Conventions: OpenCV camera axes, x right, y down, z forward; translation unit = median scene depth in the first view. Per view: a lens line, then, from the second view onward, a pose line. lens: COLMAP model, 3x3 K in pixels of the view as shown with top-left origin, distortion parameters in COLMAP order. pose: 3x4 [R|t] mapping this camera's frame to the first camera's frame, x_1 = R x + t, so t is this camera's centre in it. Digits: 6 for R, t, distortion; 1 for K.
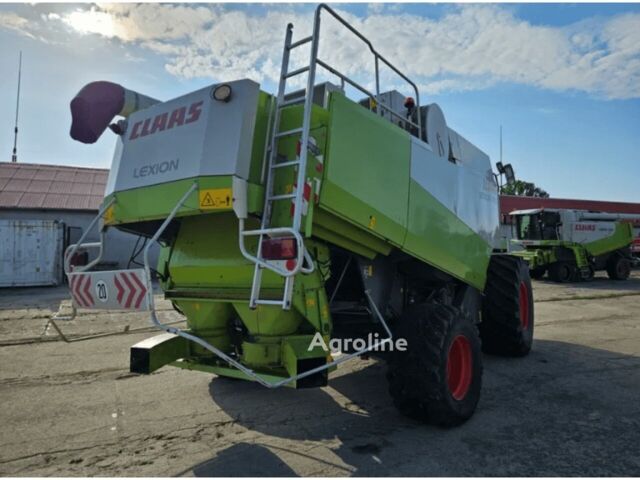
lens RADIAL K [[439.9, 0, 320.0], [0, 439.9, 240.0], [0, 0, 1]] dist [0.042254, -0.000968]
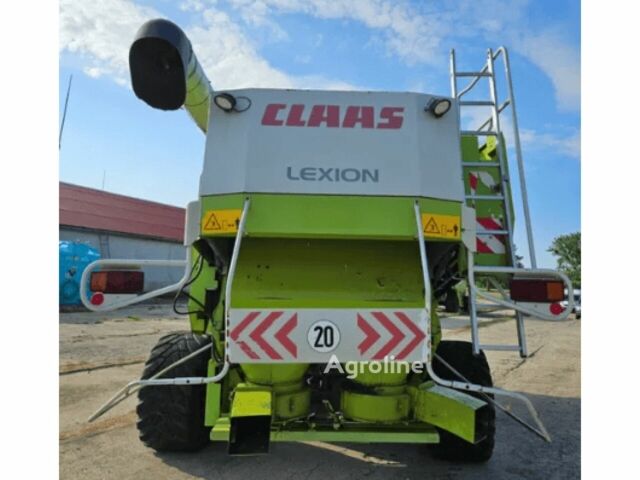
lens RADIAL K [[482.6, 0, 319.9], [0, 482.6, 229.5], [0, 0, 1]] dist [0.041731, 0.000101]
pose [[0.806087, 0.107836, 0.581890, -0.920017], [-0.066428, 0.993532, -0.092099, 0.015213], [-0.588058, 0.035586, 0.808036, 0.354075]]
